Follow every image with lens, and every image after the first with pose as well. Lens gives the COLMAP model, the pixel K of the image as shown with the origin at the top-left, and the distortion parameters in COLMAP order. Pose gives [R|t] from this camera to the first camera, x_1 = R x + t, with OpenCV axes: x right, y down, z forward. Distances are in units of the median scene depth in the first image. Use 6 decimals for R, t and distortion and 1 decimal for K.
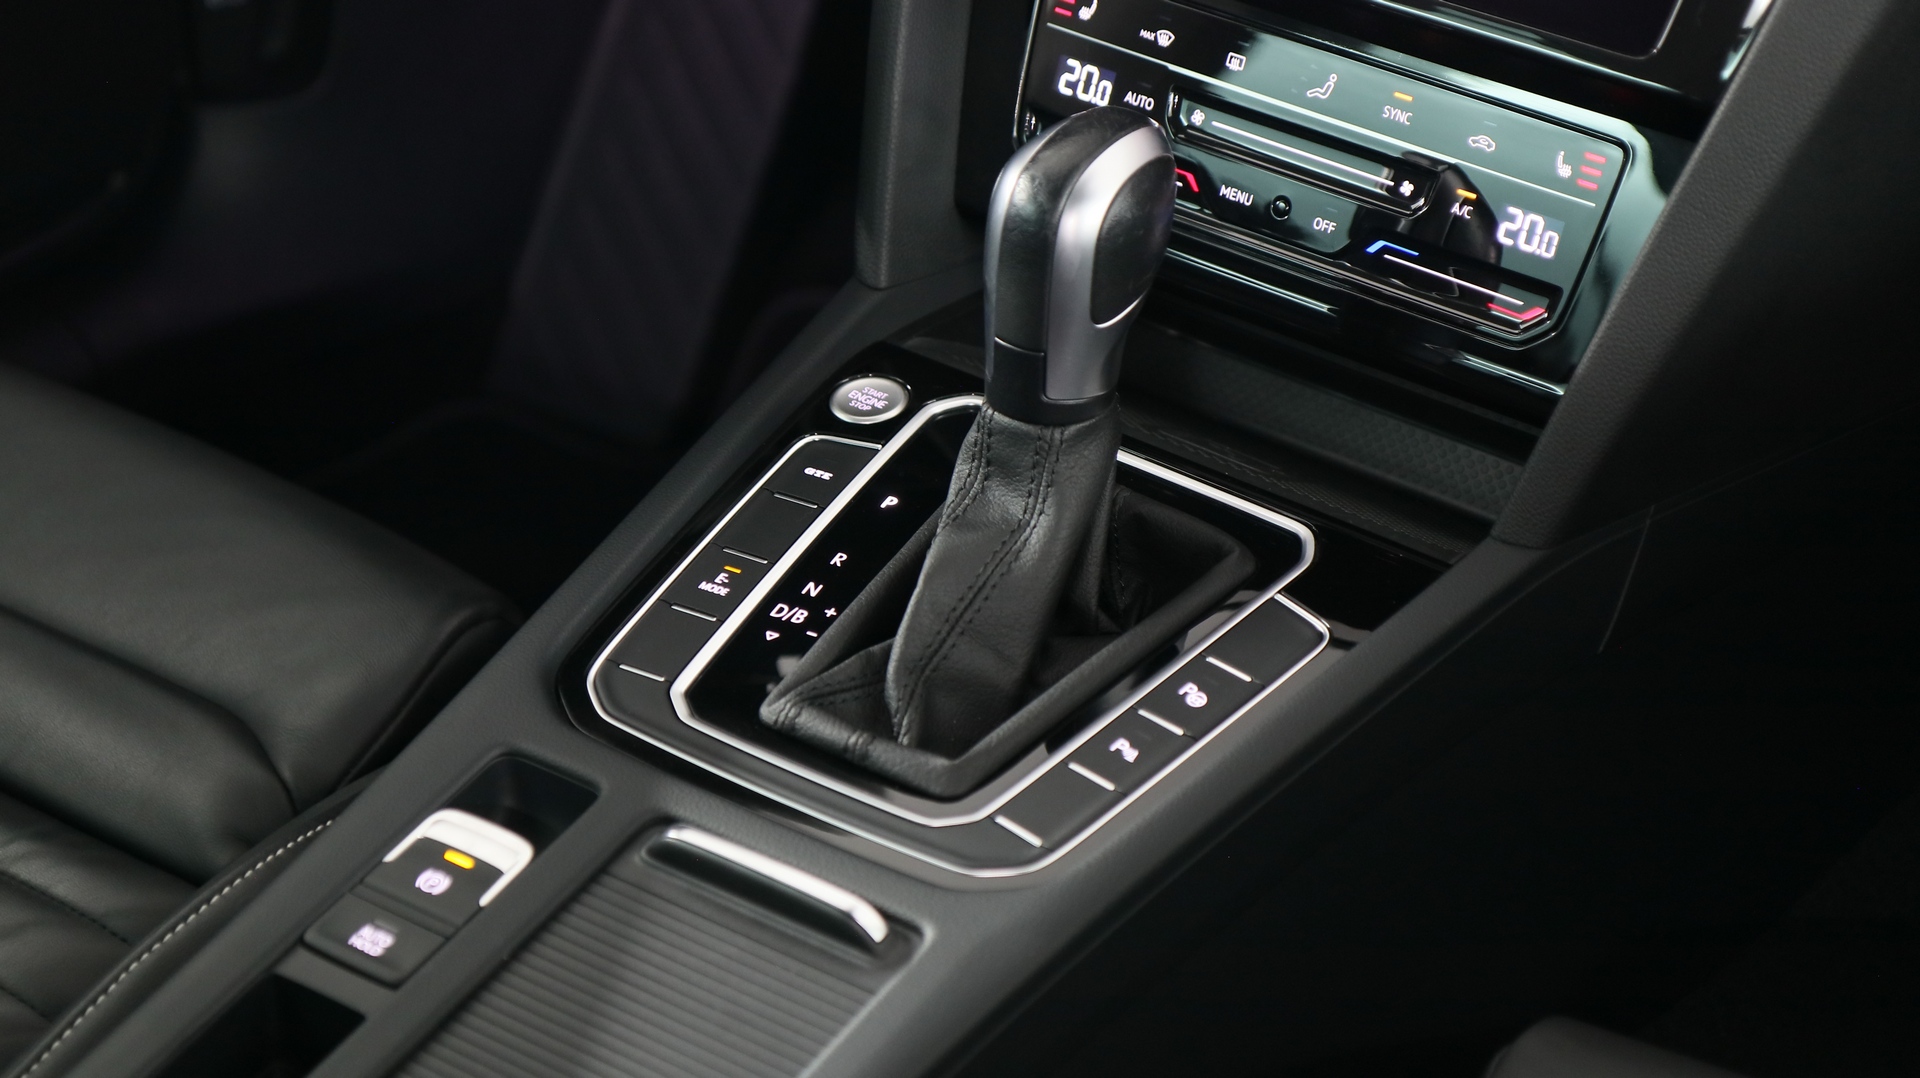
lens RADIAL K [[4307.8, 0, 964.9], [0, 4307.8, 535.3], [0, 0, 1]] dist [0.008723, 0.000000]
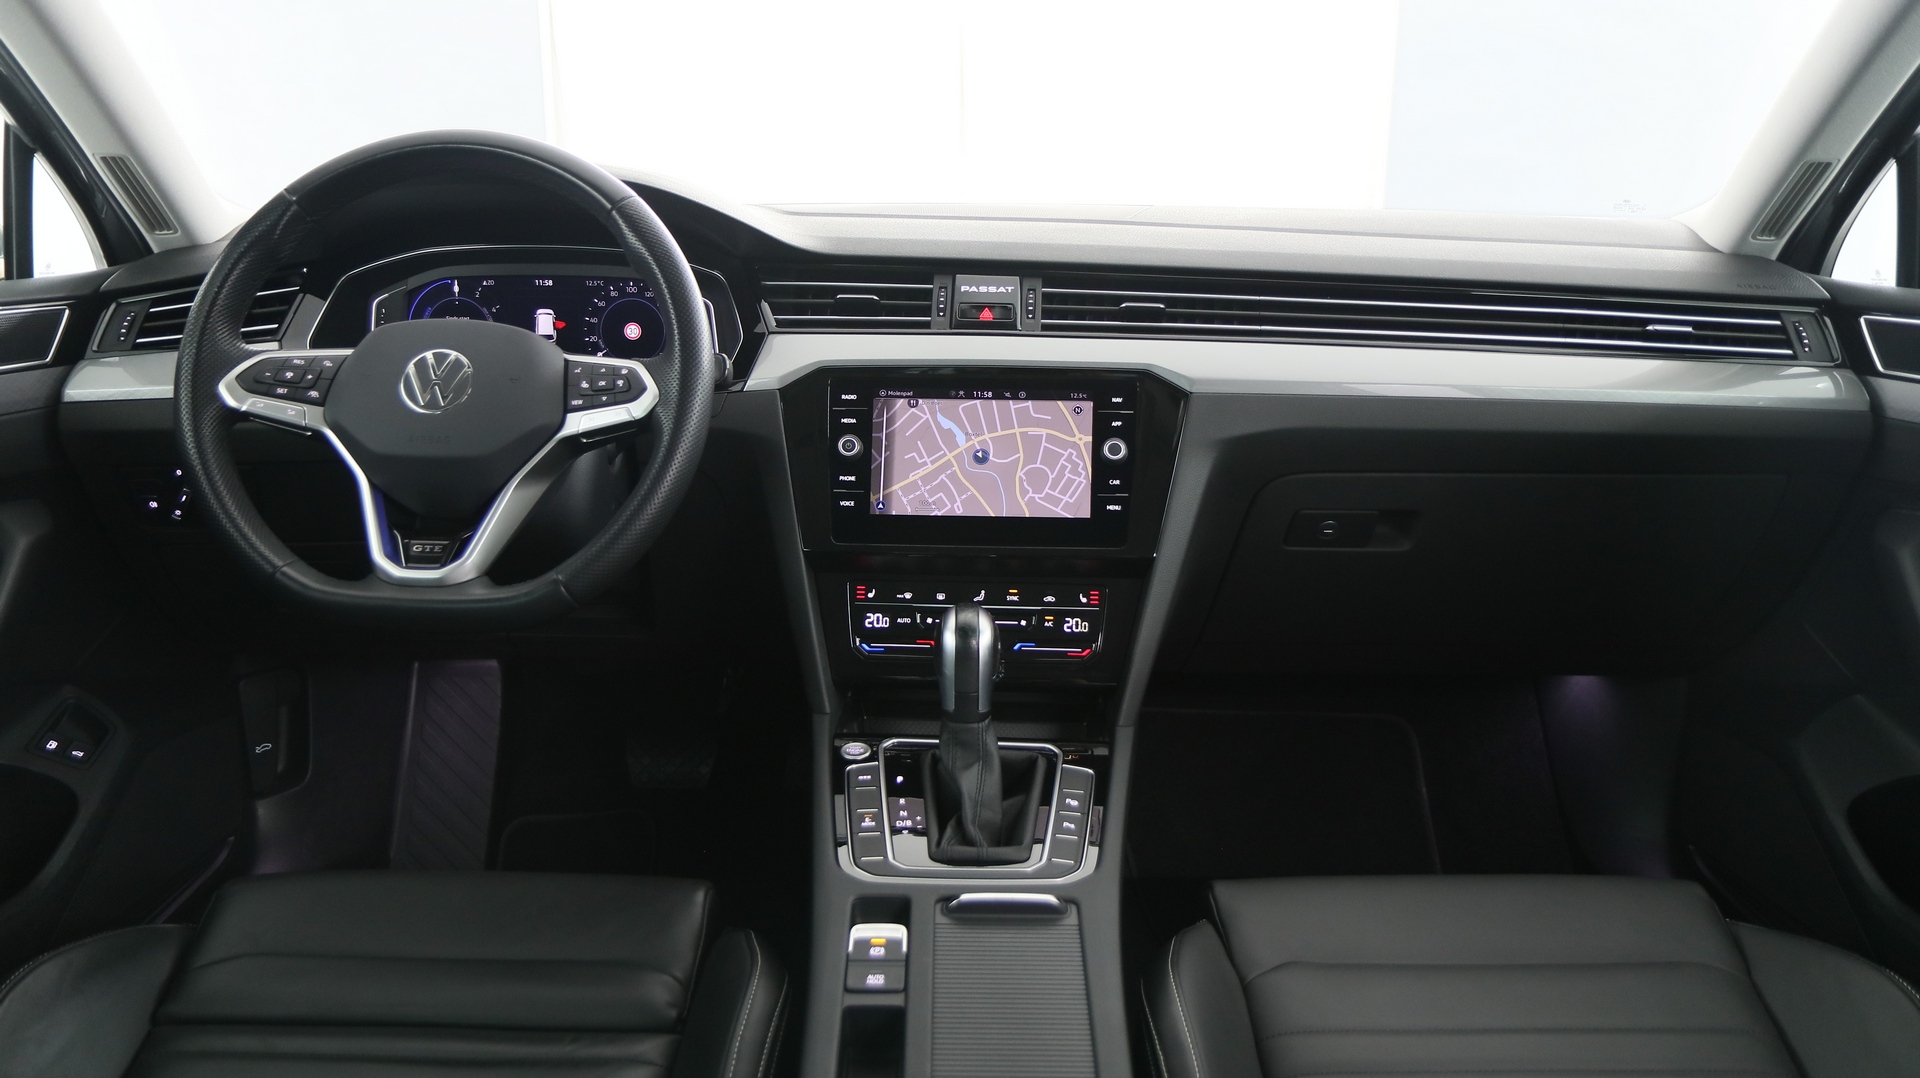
lens RADIAL K [[1467.5, 0, 951.8], [0, 1467.5, 550.9], [0, 0, 1]] dist [-0.016443, 0.037082]
pose [[0.812259, -0.158026, 0.561483, -0.466093], [0.295514, 0.941409, -0.162546, 0.015692], [-0.502898, 0.297956, 0.811367, 0.252881]]
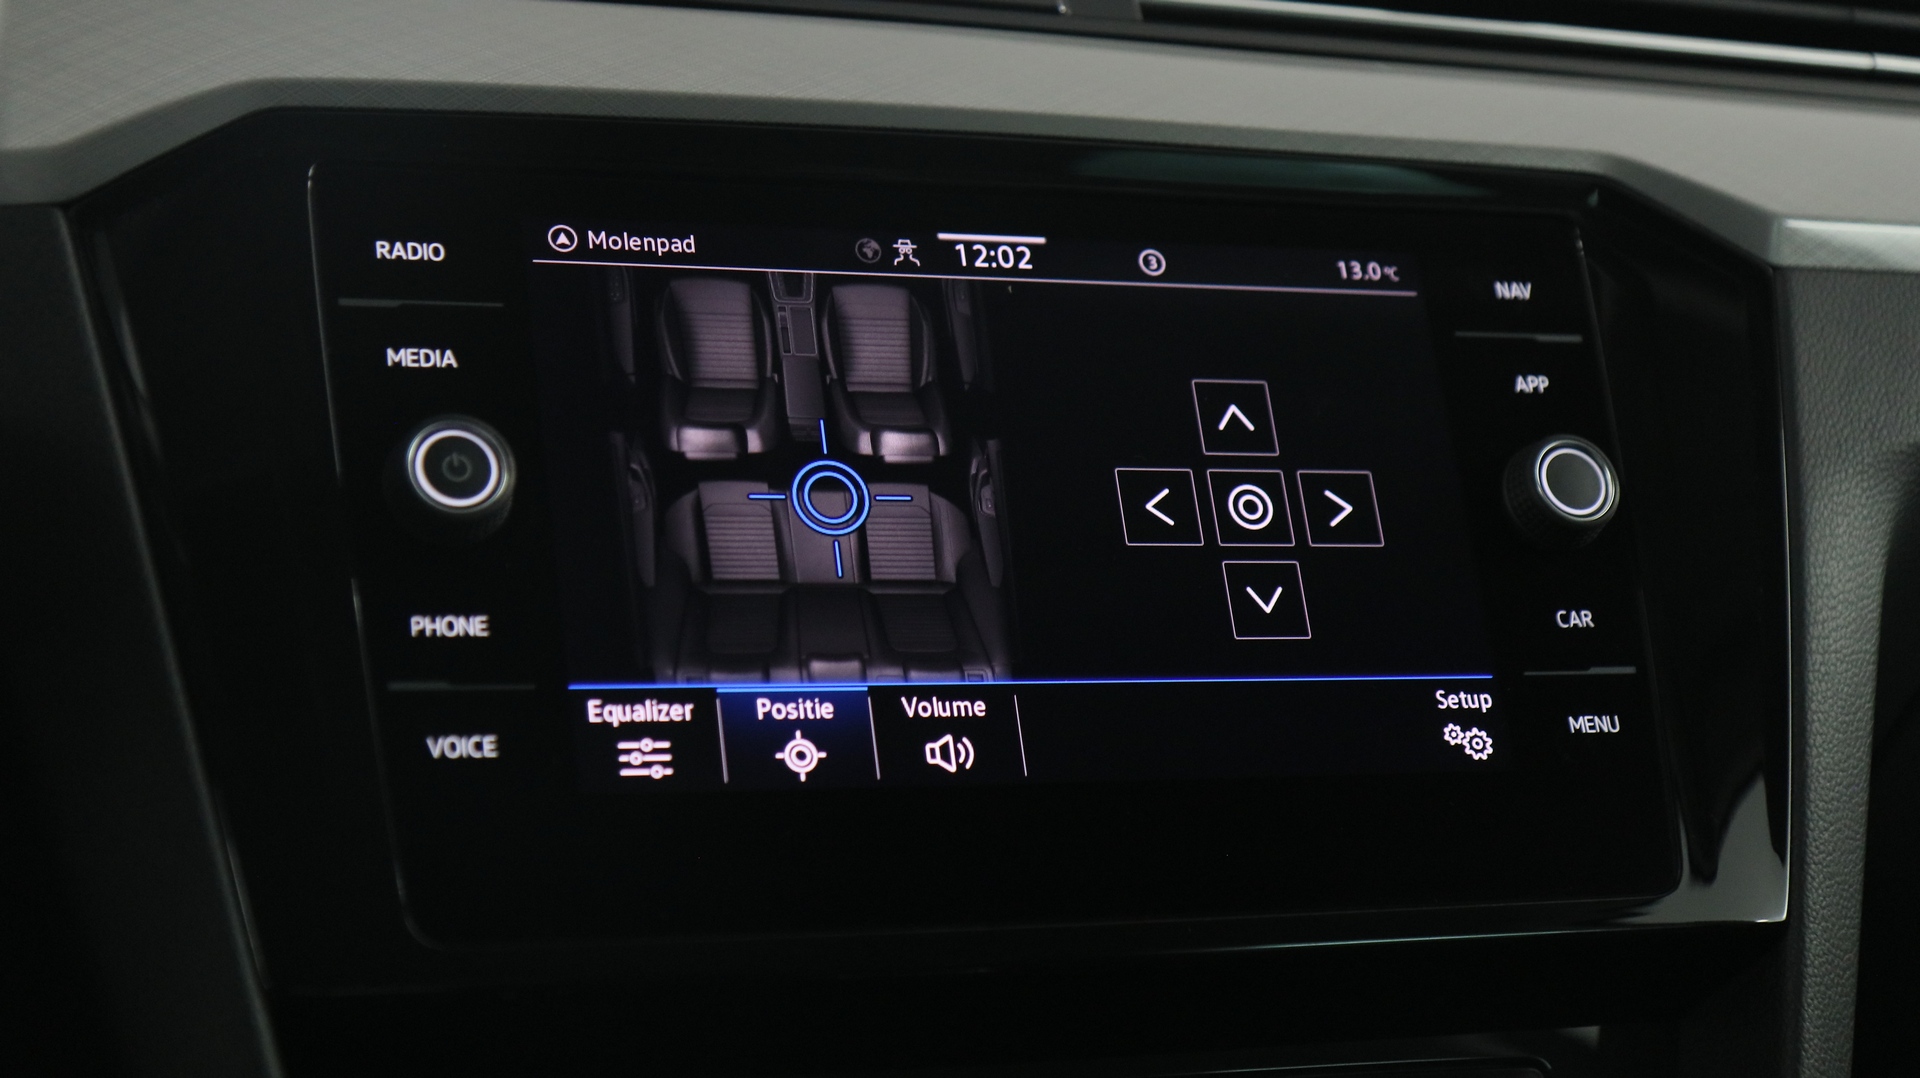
lens RADIAL K [[3377.5, 0, 976.3], [0, 3377.5, 602.0], [0, 0, 1]] dist [-0.055631, 0.000000]
pose [[0.508491, -0.093230, 0.856005, -0.329206], [0.396702, 0.907698, -0.136792, -0.117672], [-0.764241, 0.409137, 0.498541, 0.769213]]
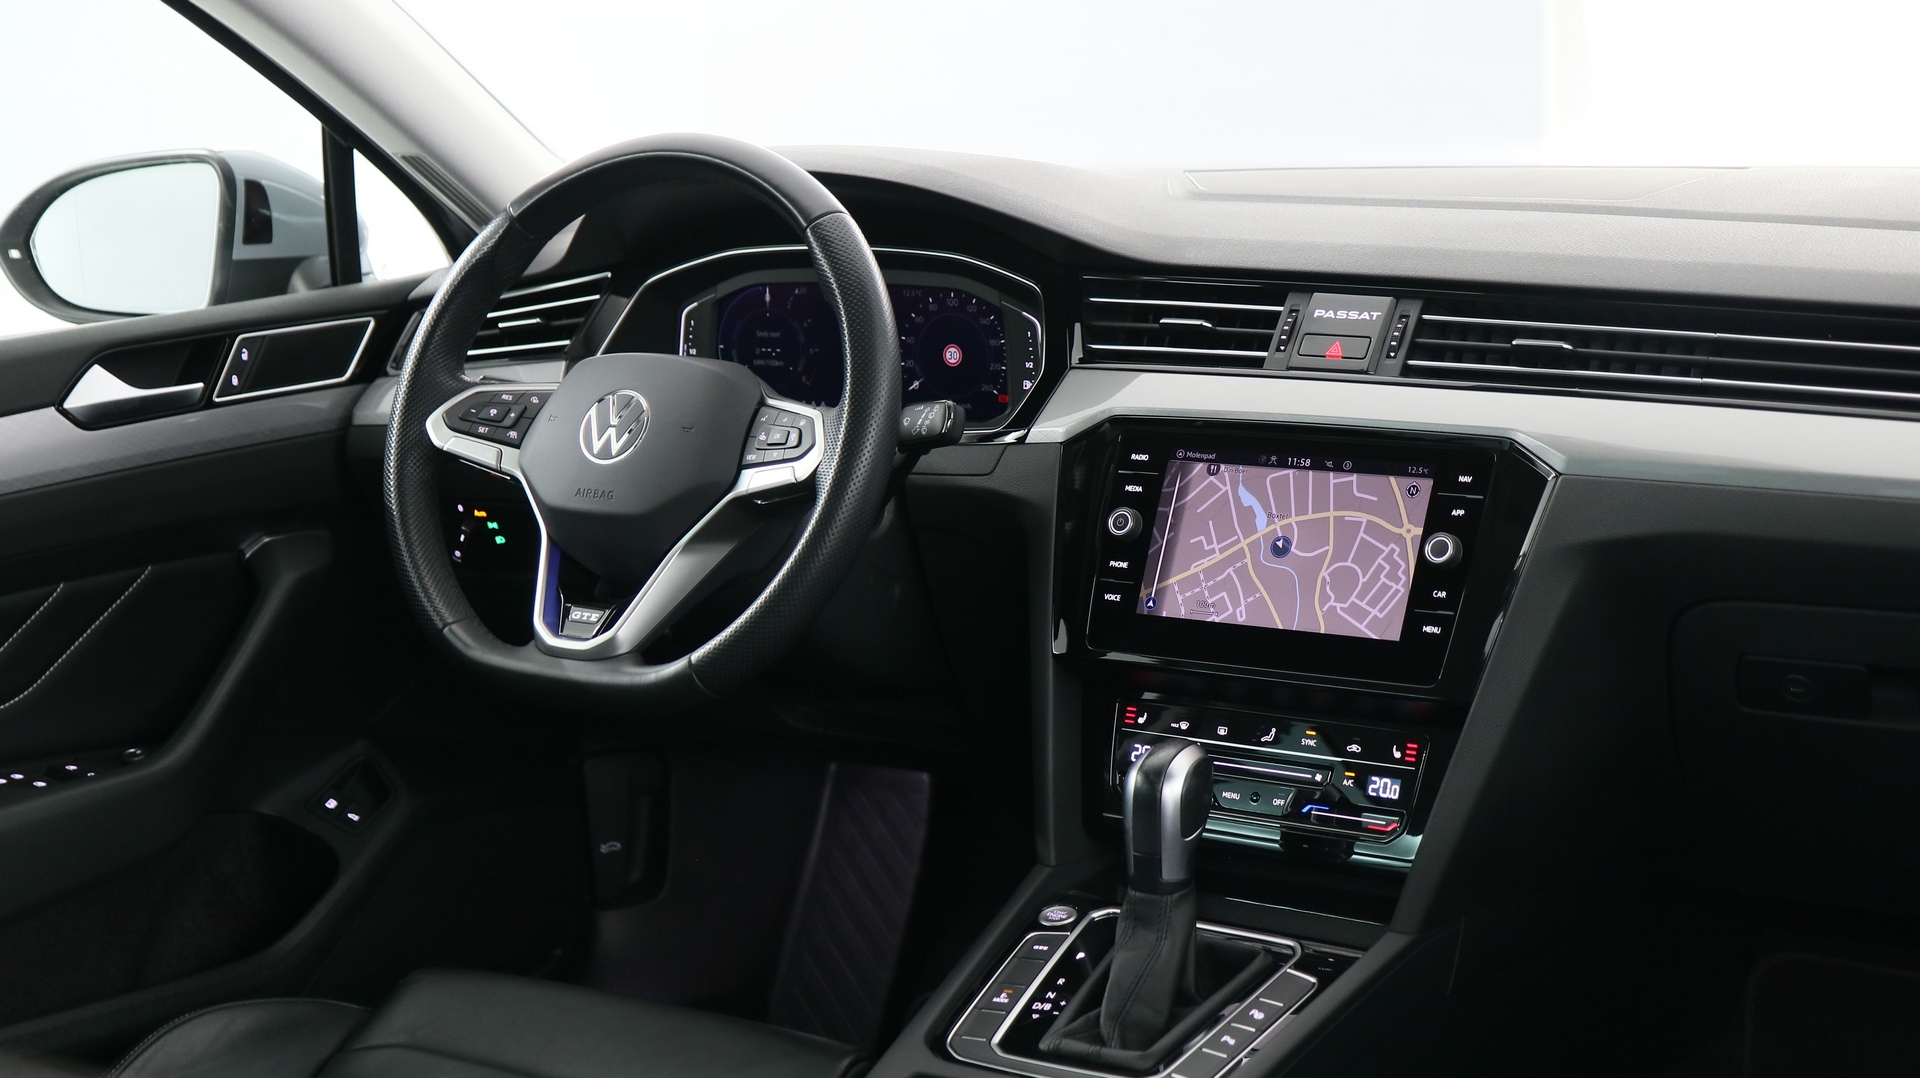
lens RADIAL K [[2830.8, 0, 970.5], [0, 2830.8, 548.8], [0, 0, 1]] dist [0.048870, 0.000000]
pose [[0.994455, -0.081289, 0.066718, -0.141912], [0.097633, 0.949406, -0.298489, 0.202009], [-0.039078, 0.303348, 0.952078, -0.292800]]
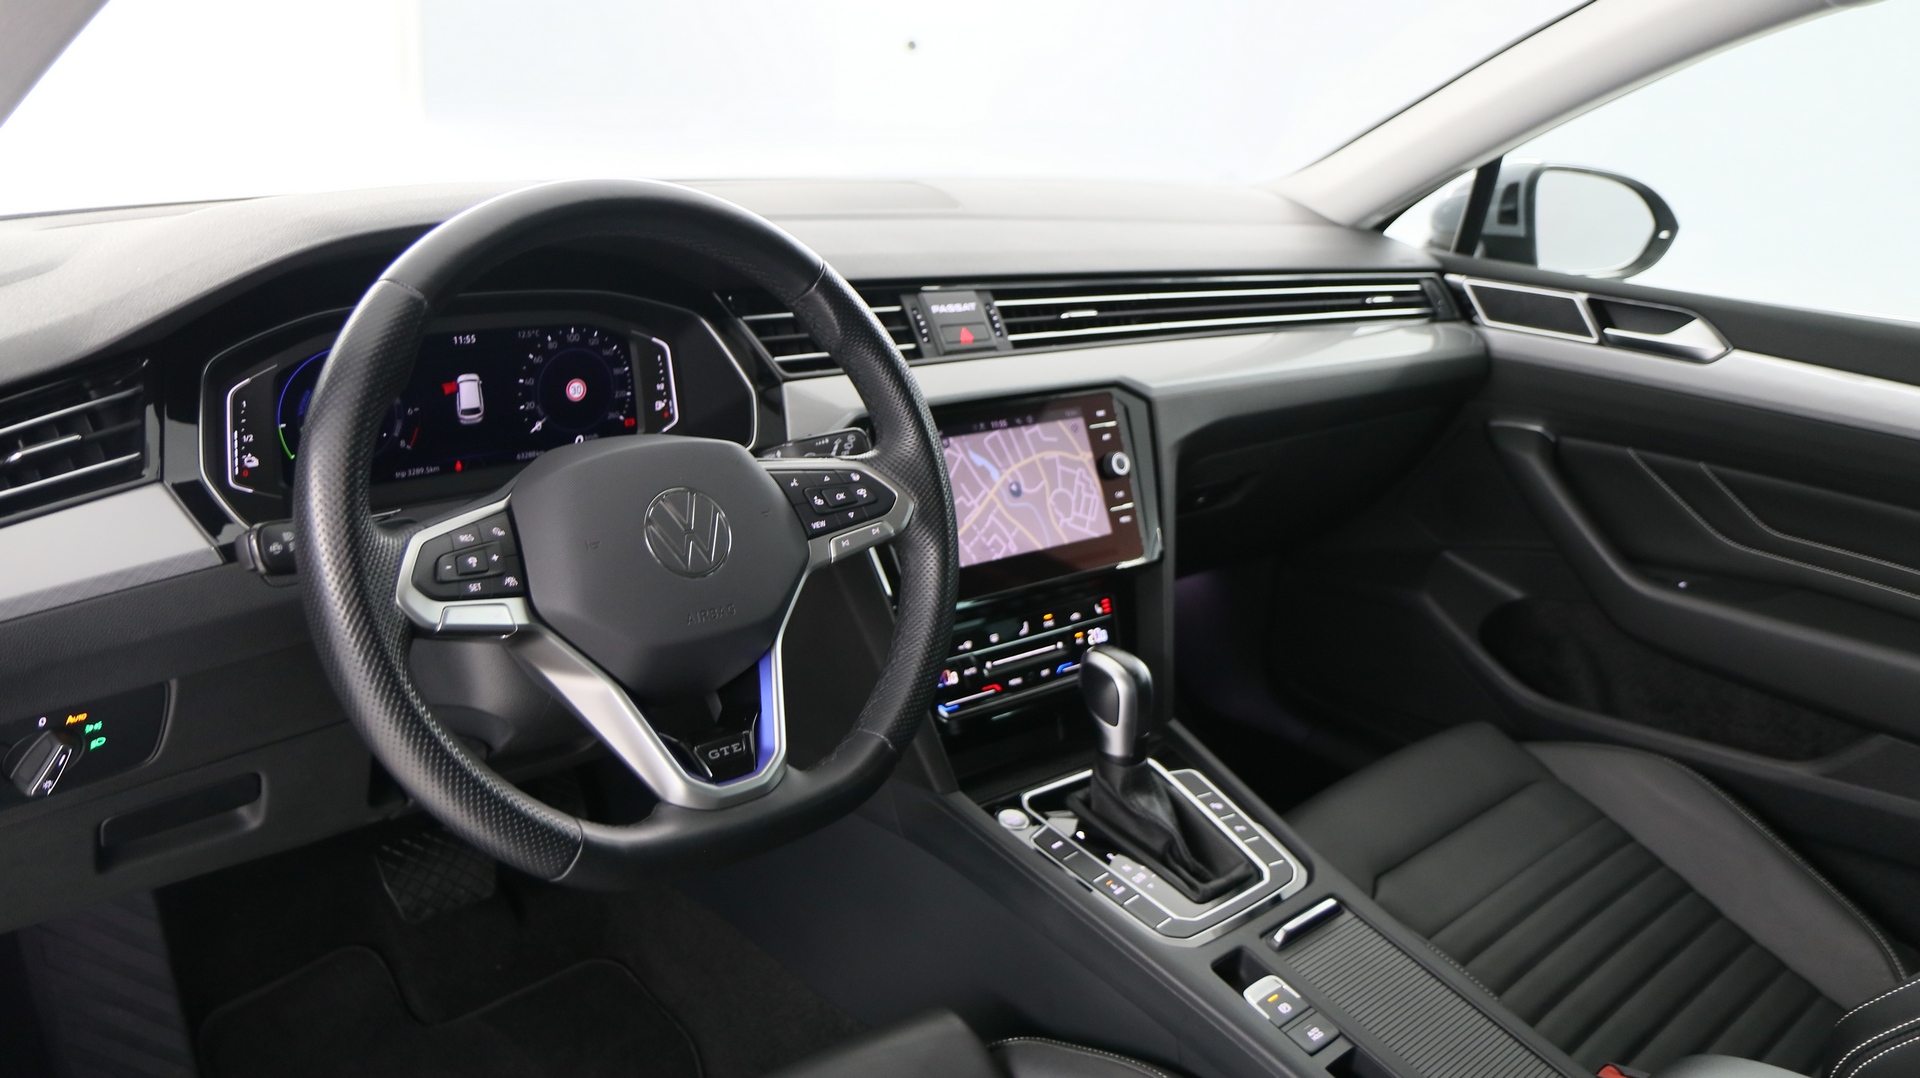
lens RADIAL K [[1467.5, 0, 973.7], [0, 1467.5, 533.4], [0, 0, 1]] dist [-0.016443, 0.037082]
pose [[0.204511, -0.329021, 0.921911, -0.779001], [0.423684, 0.878778, 0.219639, -0.385408], [-0.882421, 0.345681, 0.319121, 0.738959]]
